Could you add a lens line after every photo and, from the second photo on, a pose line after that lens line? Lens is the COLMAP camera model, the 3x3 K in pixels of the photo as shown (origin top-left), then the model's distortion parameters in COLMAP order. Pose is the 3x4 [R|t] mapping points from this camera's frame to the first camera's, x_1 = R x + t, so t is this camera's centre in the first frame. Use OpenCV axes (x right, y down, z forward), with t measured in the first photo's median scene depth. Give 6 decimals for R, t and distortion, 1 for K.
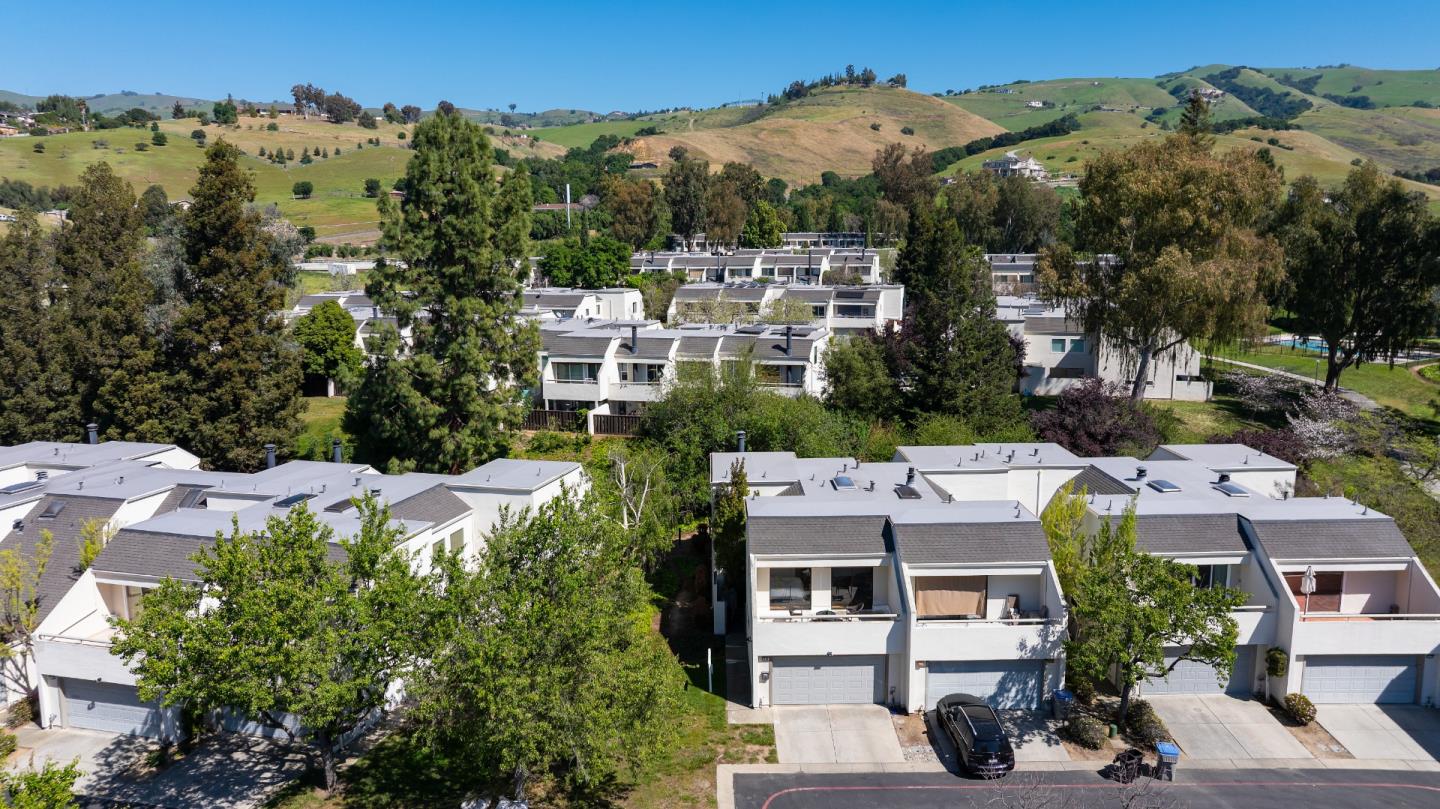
lens RADIAL K [[1026.6, 0, 726.0], [0, 1026.6, 400.1], [0, 0, 1]] dist [-0.023538, 0.035947]
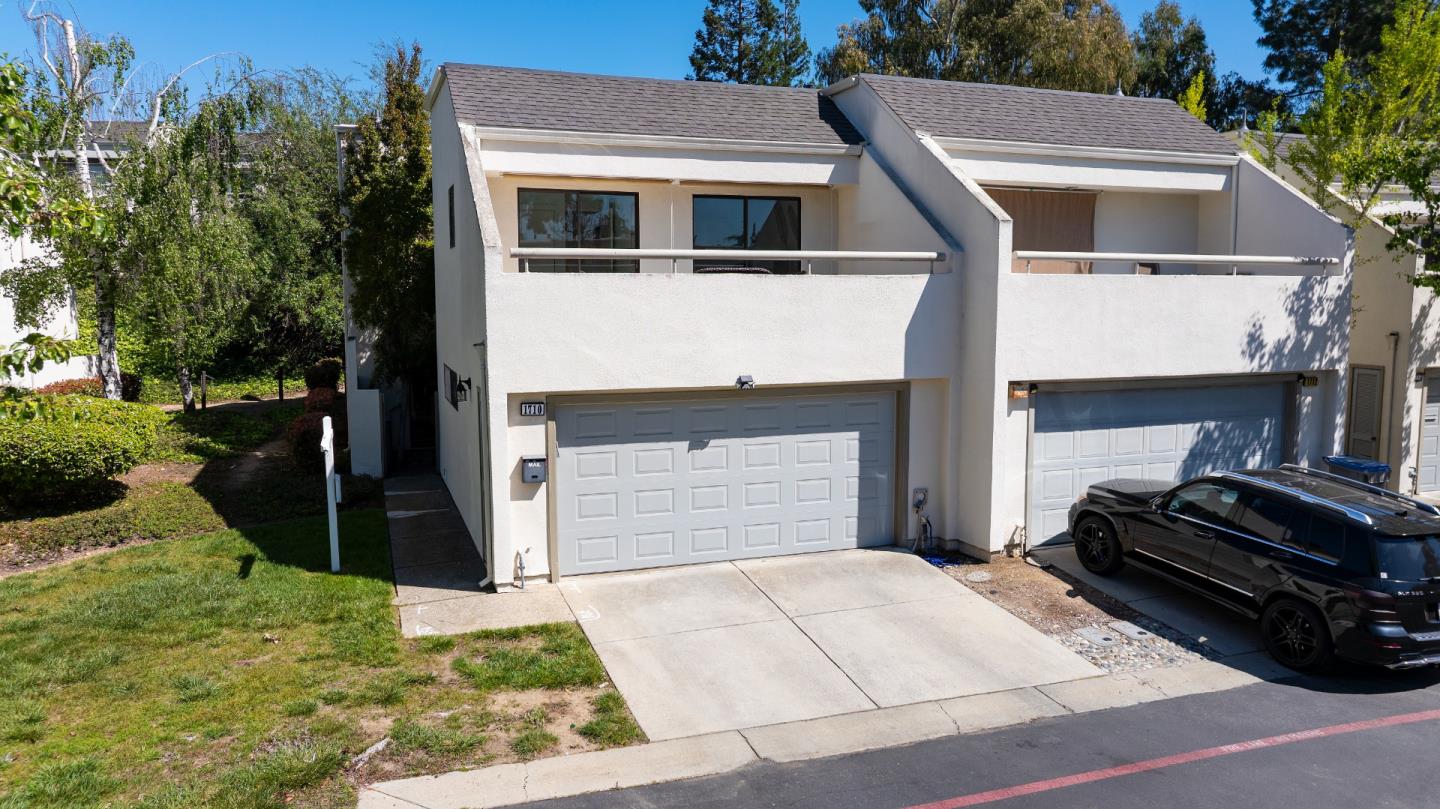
lens RADIAL K [[1026.6, 0, 727.5], [0, 1026.6, 401.7], [0, 0, 1]] dist [-0.023538, 0.035947]
pose [[0.945532, -0.028367, 0.324292, -0.002433], [0.046642, 0.997723, -0.048720, 0.221584], [-0.322171, 0.061192, 0.944702, 0.589814]]
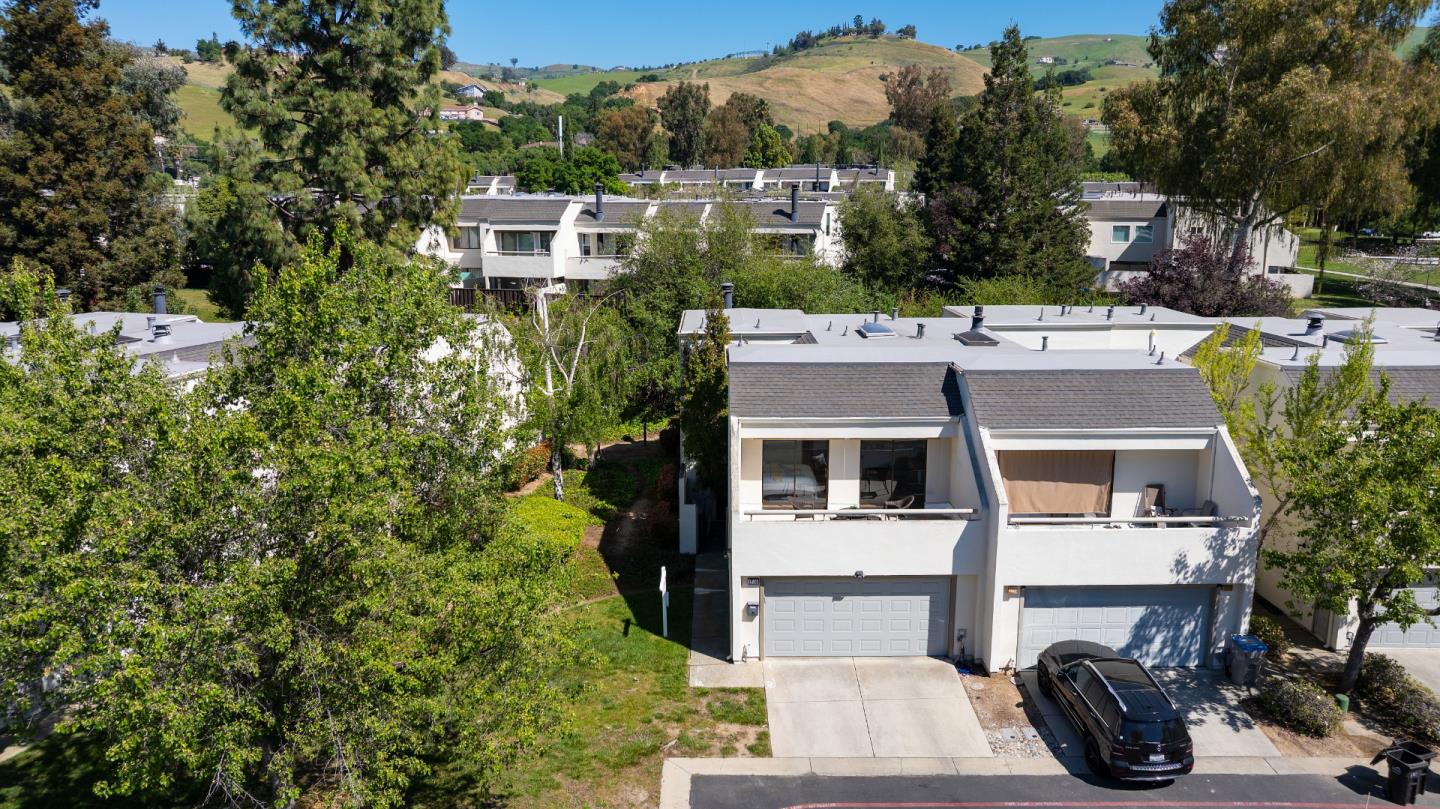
lens RADIAL K [[1026.6, 0, 722.9], [0, 1026.6, 394.7], [0, 0, 1]] dist [-0.023538, 0.035947]
pose [[0.999956, 0.007147, -0.005996, 0.019578], [-0.006959, 0.999503, 0.030761, 0.102332], [0.006213, -0.030718, 0.999509, 0.329205]]
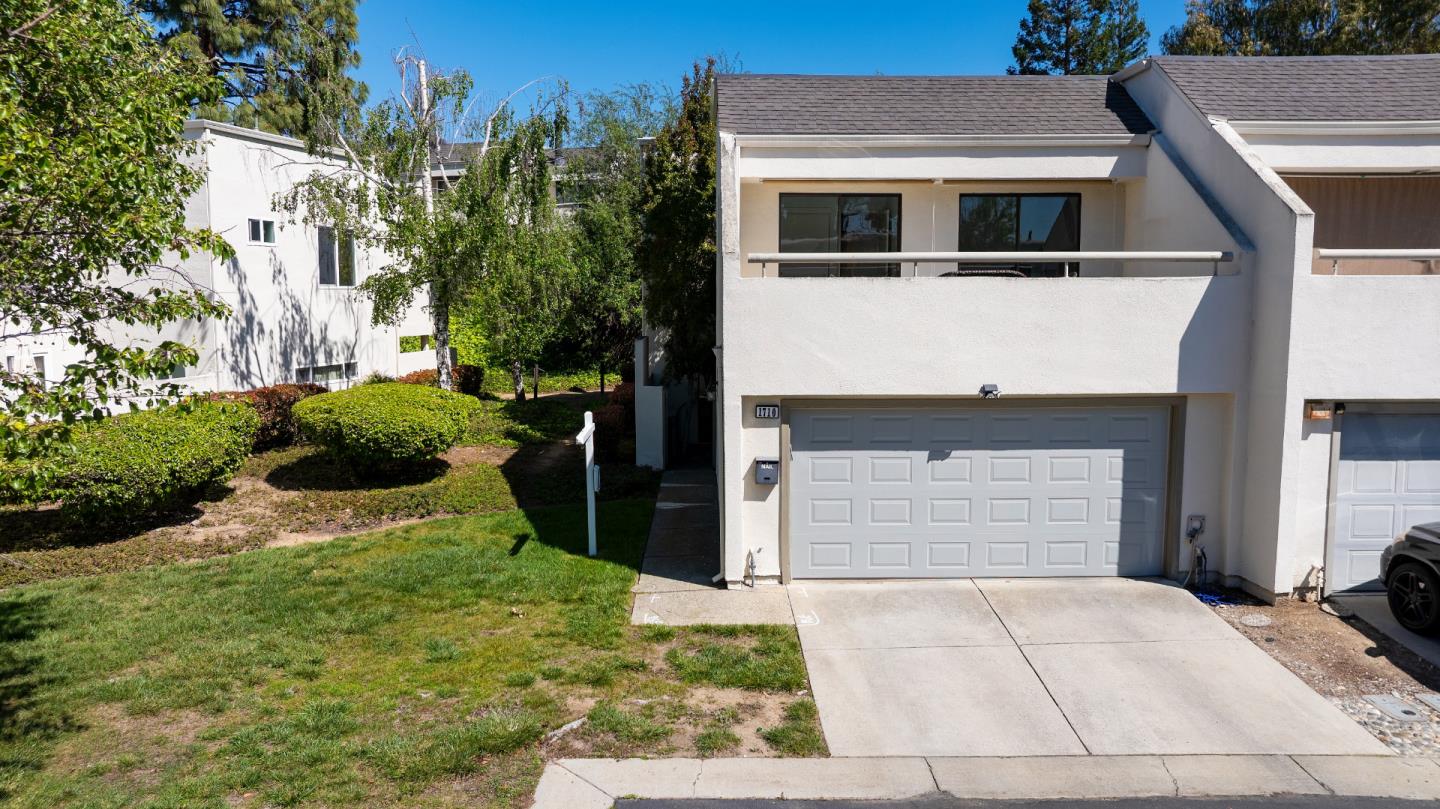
lens RADIAL K [[1026.6, 0, 726.8], [0, 1026.6, 402.6], [0, 0, 1]] dist [-0.023538, 0.035947]
pose [[0.999967, 0.004853, 0.006459, 0.020918], [-0.004499, 0.998540, -0.053834, 0.220461], [-0.006711, 0.053803, 0.998529, 0.588113]]
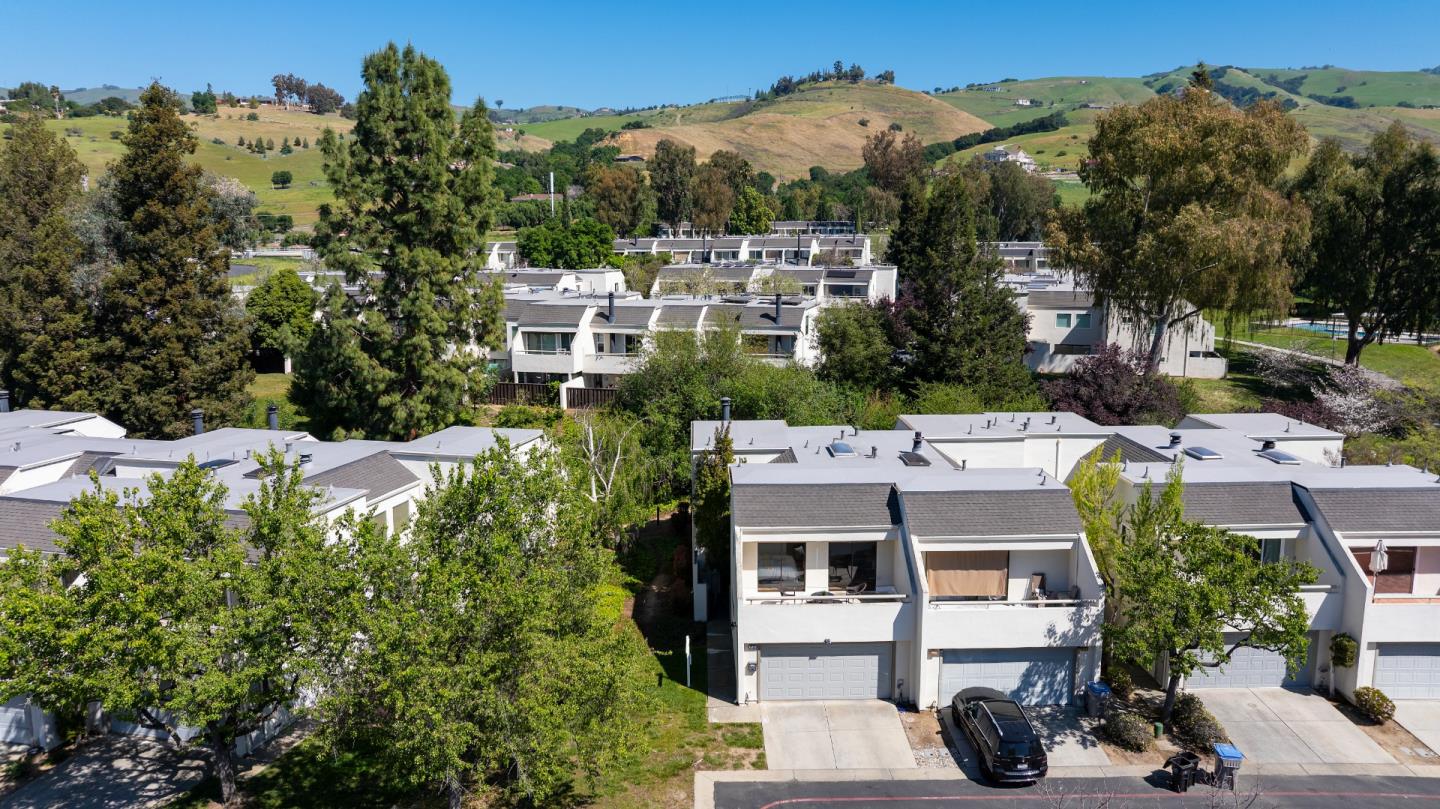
lens RADIAL K [[1026.6, 0, 724.5], [0, 1026.6, 397.5], [0, 0, 1]] dist [-0.023538, 0.035947]
pose [[0.999938, 0.001486, 0.011002, 0.004429], [-0.001471, 0.999998, -0.001341, 0.037049], [-0.011004, 0.001324, 0.999939, 0.117669]]
